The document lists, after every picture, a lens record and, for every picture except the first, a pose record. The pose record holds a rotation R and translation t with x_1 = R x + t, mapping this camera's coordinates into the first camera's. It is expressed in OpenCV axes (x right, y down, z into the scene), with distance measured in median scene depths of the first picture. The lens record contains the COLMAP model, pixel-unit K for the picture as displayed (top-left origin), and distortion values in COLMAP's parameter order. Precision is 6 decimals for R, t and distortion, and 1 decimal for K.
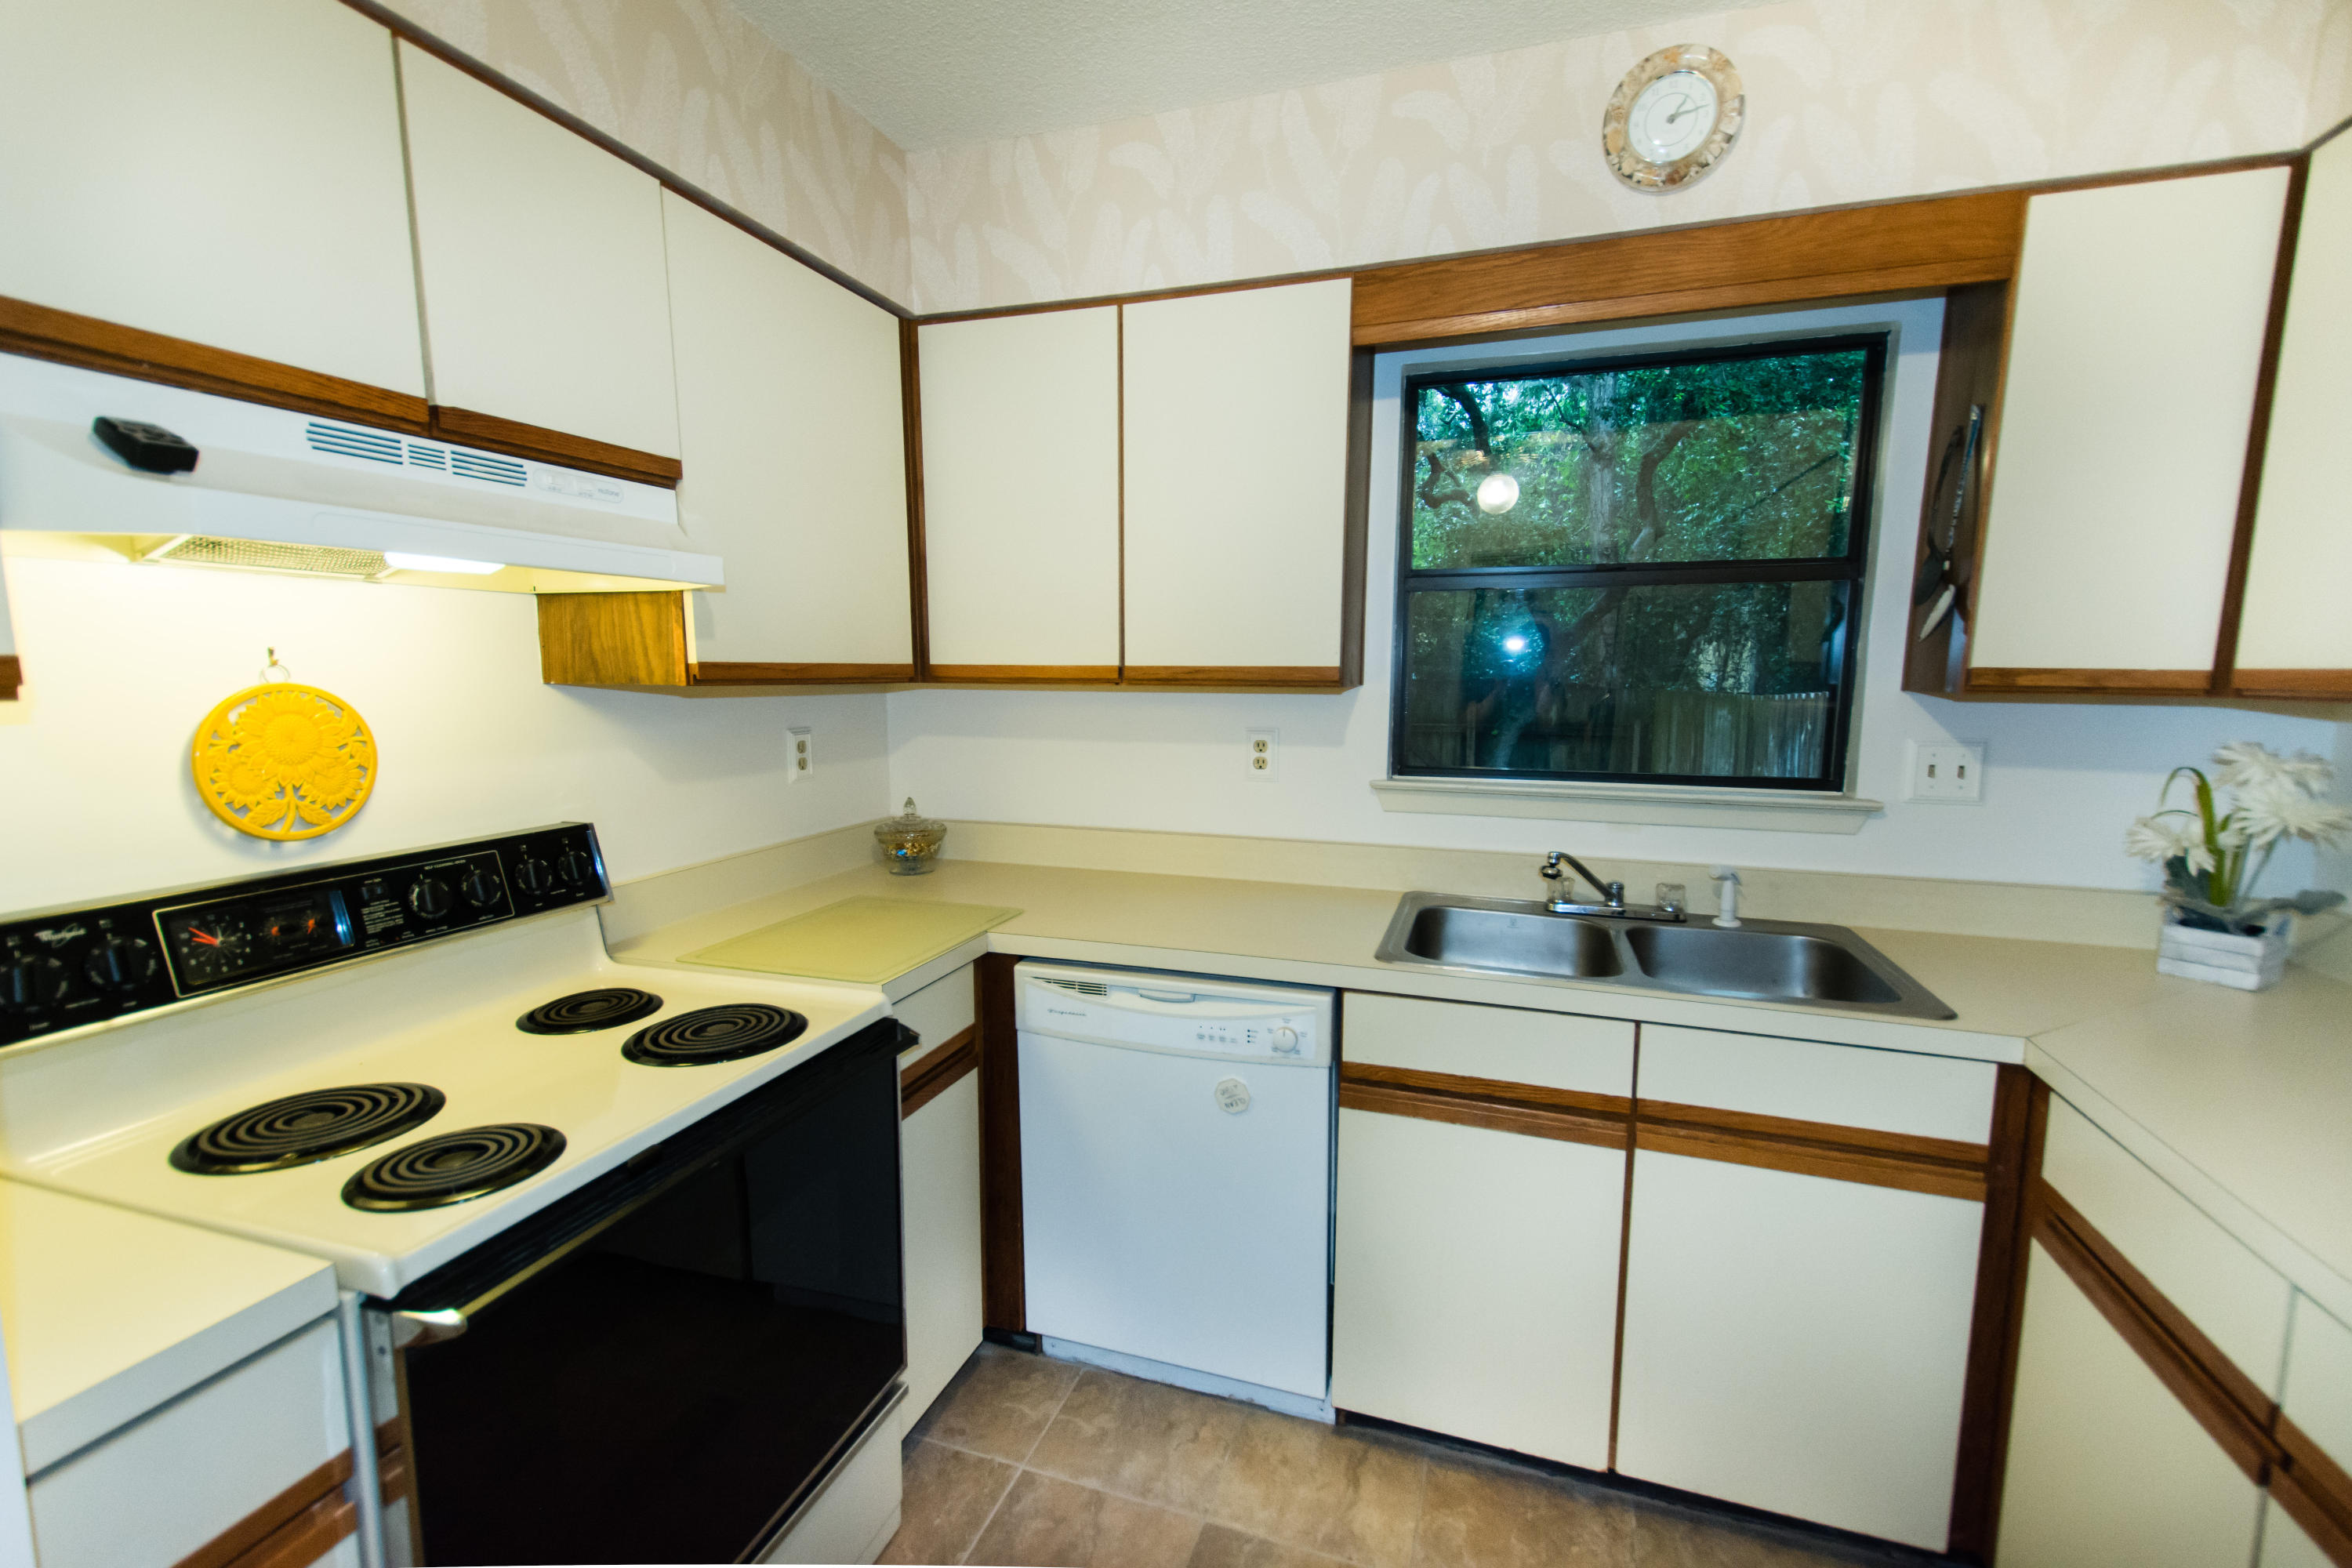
lens RADIAL K [[1106.2, 0, 1153.5], [0, 1106.2, 809.1], [0, 0, 1]] dist [0.067492, -0.031062]
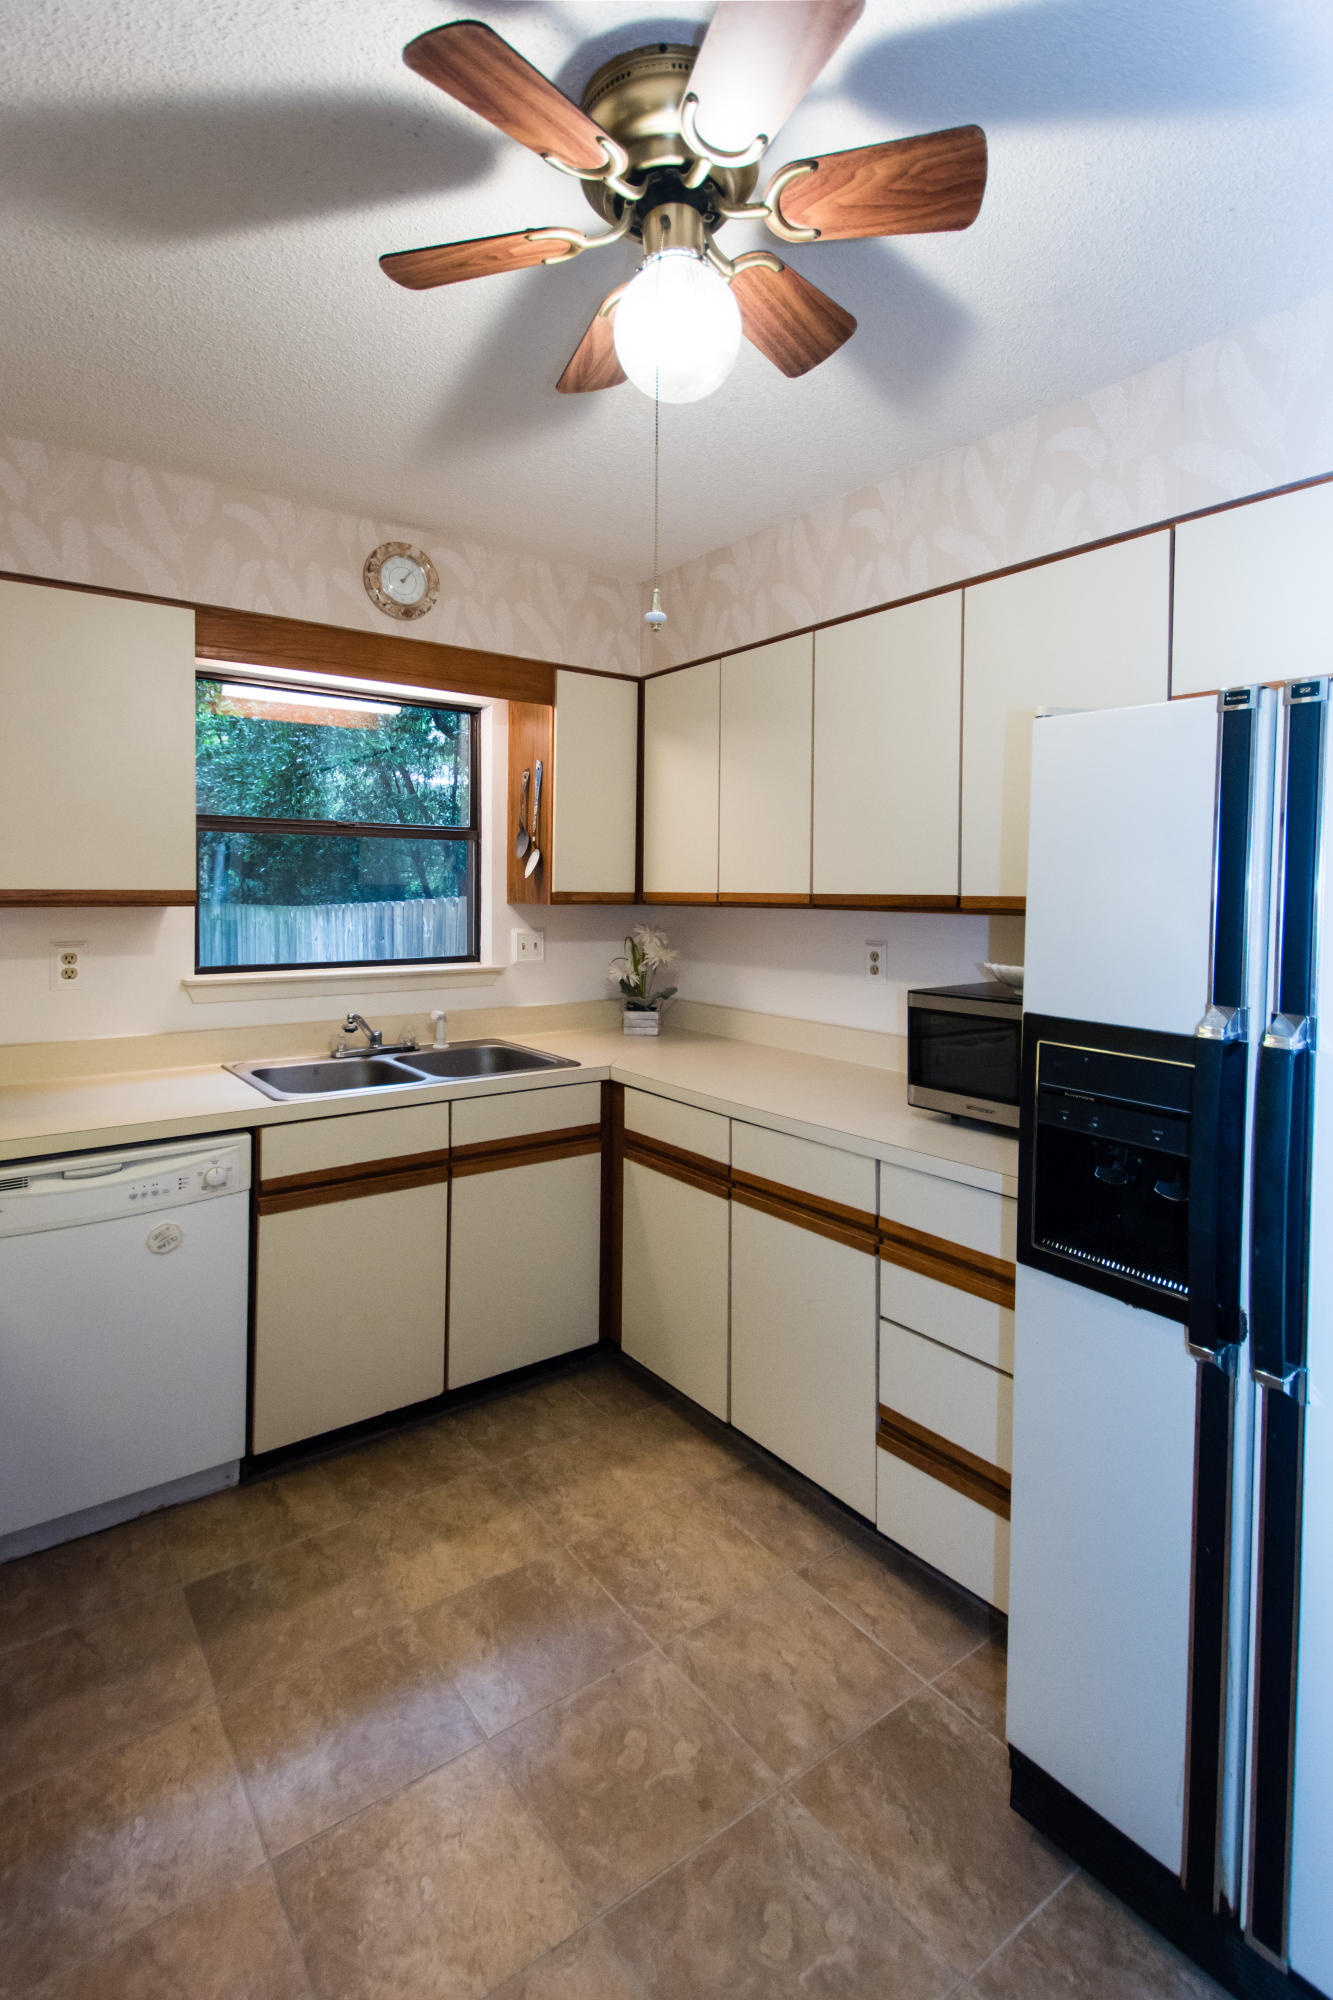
lens RADIAL K [[1133.1, 0, 828.4], [0, 1133.1, 880.9], [0, 0, 1]] dist [0.021882, -0.002159]
pose [[0.446974, -0.000914, 0.894547, -0.748908], [0.107357, 0.992827, -0.052628, 0.010659], [-0.888082, 0.119559, 0.443865, -0.272116]]
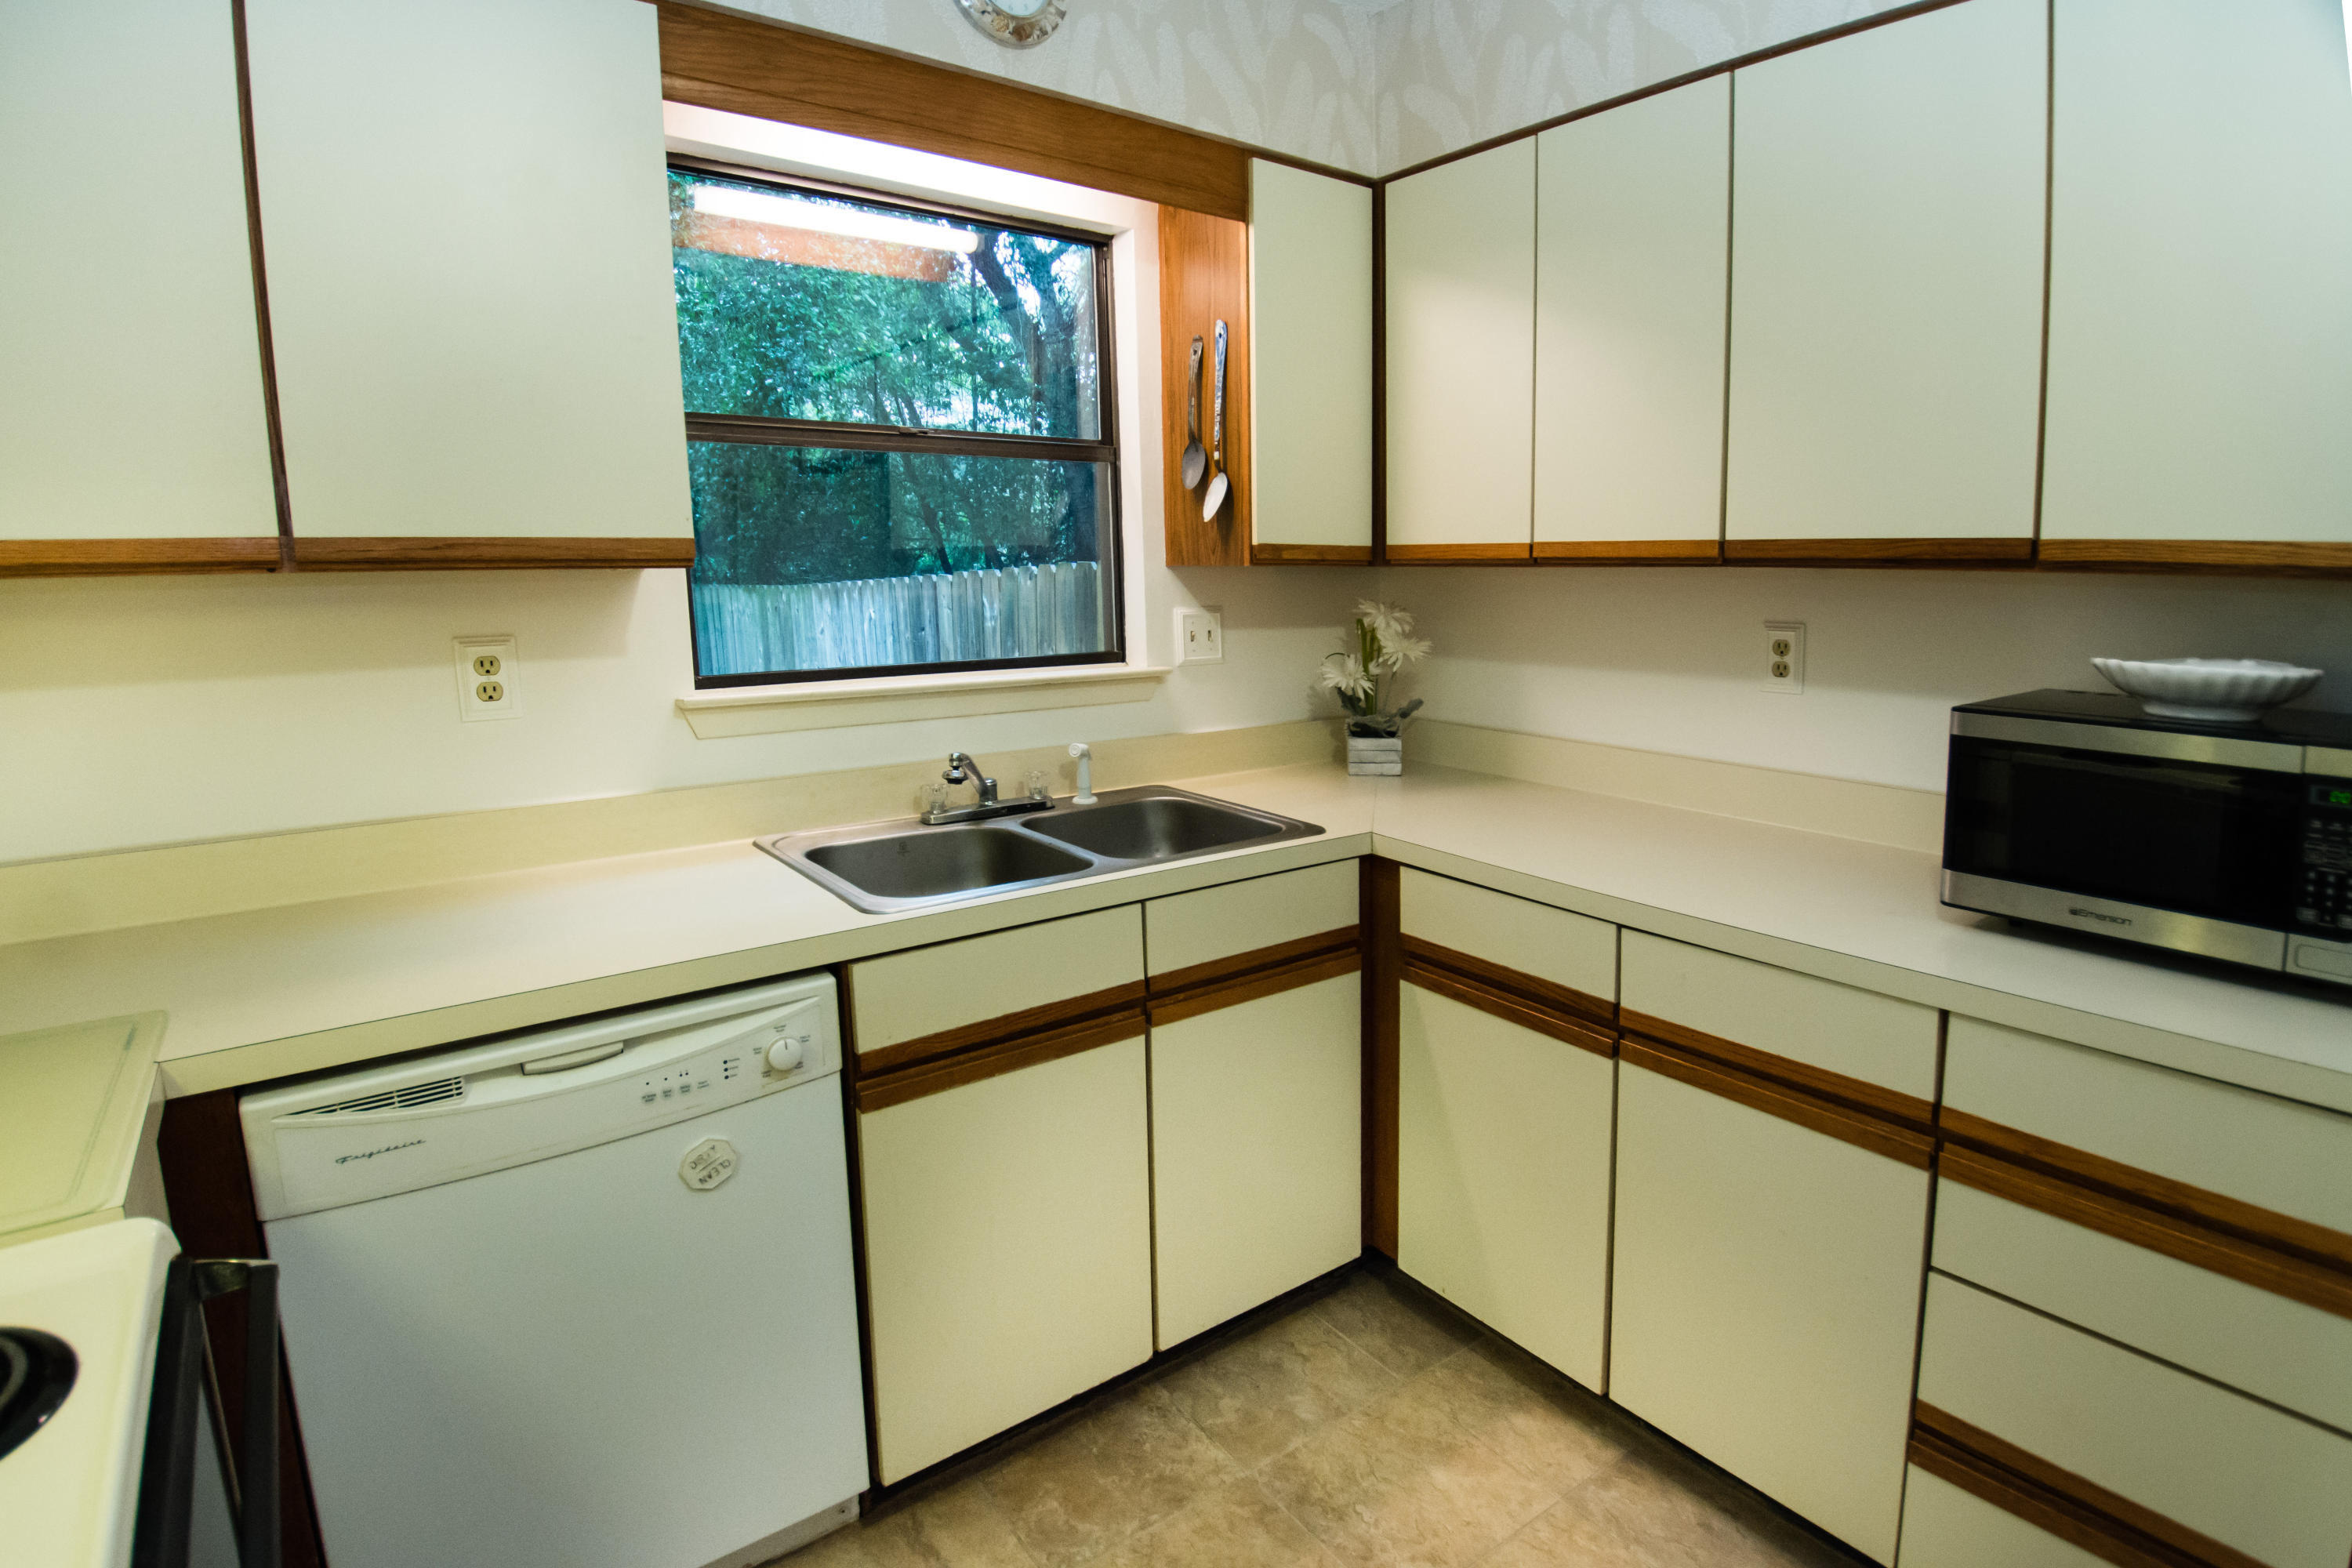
lens RADIAL K [[1314.0, 0, 1329.7], [0, 1314.0, 762.3], [0, 0, 1]] dist [-0.034677, 0.000100]
pose [[0.454279, -0.139766, 0.879827, -0.435735], [0.117548, 0.988385, 0.096318, -0.020355], [-0.883070, 0.059667, 0.465432, 0.274434]]
